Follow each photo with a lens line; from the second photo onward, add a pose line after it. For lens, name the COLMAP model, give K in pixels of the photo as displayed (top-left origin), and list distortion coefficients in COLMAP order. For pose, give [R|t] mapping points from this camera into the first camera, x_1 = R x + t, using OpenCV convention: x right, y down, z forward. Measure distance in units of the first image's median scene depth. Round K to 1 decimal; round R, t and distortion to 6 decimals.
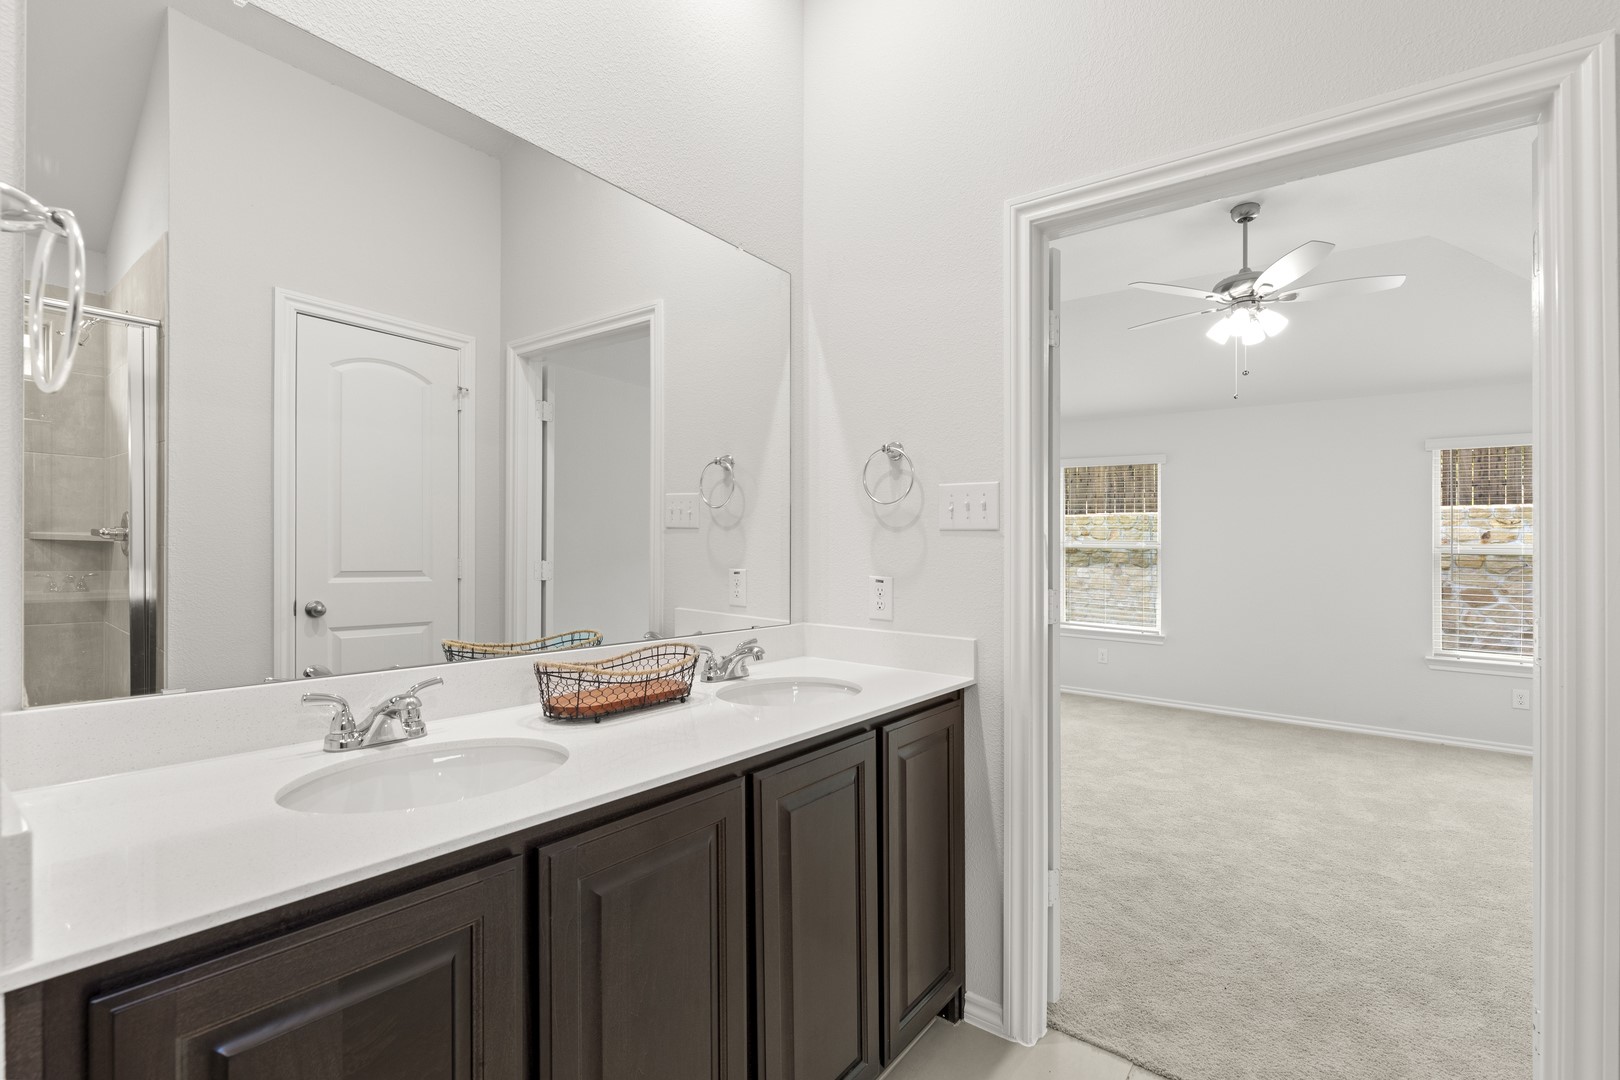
lens RADIAL K [[737.4, 0, 810.0], [0, 737.4, 540.0], [0, 0, 1]] dist [-0.000113, -0.000011]
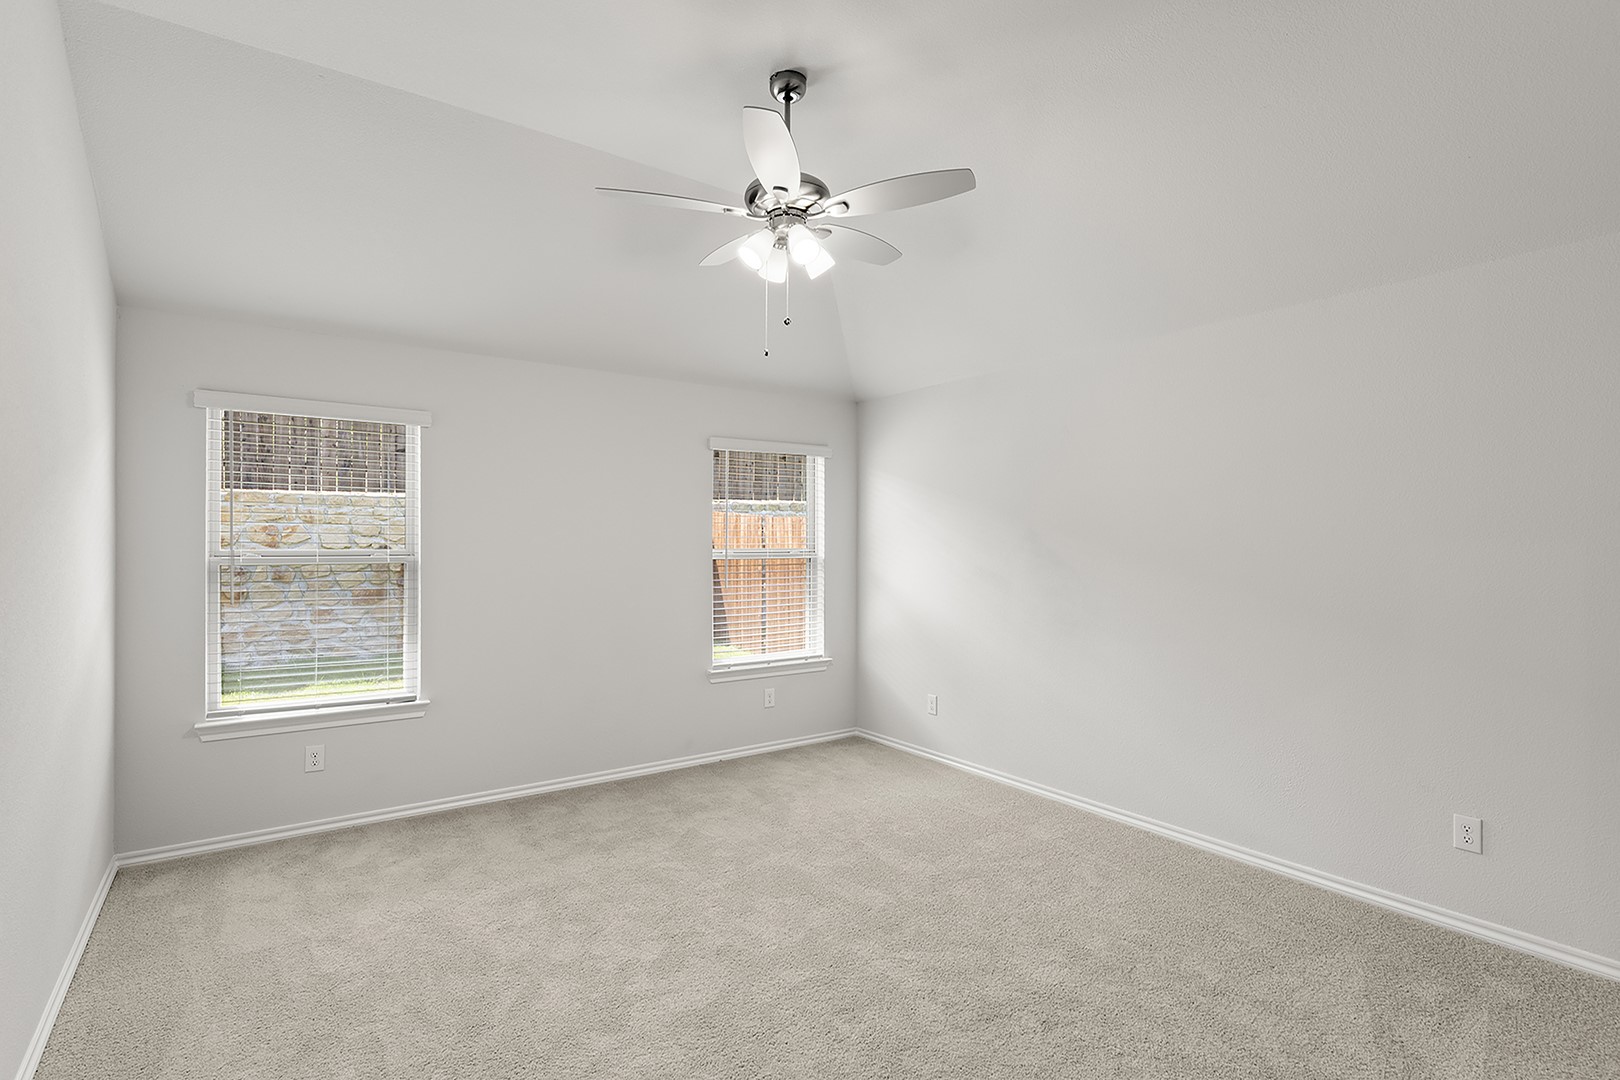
lens RADIAL K [[826.9, 0, 809.3], [0, 826.9, 524.3], [0, 0, 1]] dist [-0.000455, -0.000209]
pose [[0.319252, -0.002091, 0.947668, -0.083917], [0.000944, 0.999998, 0.001889, -0.019613], [-0.947669, 0.000291, 0.319253, 0.634505]]
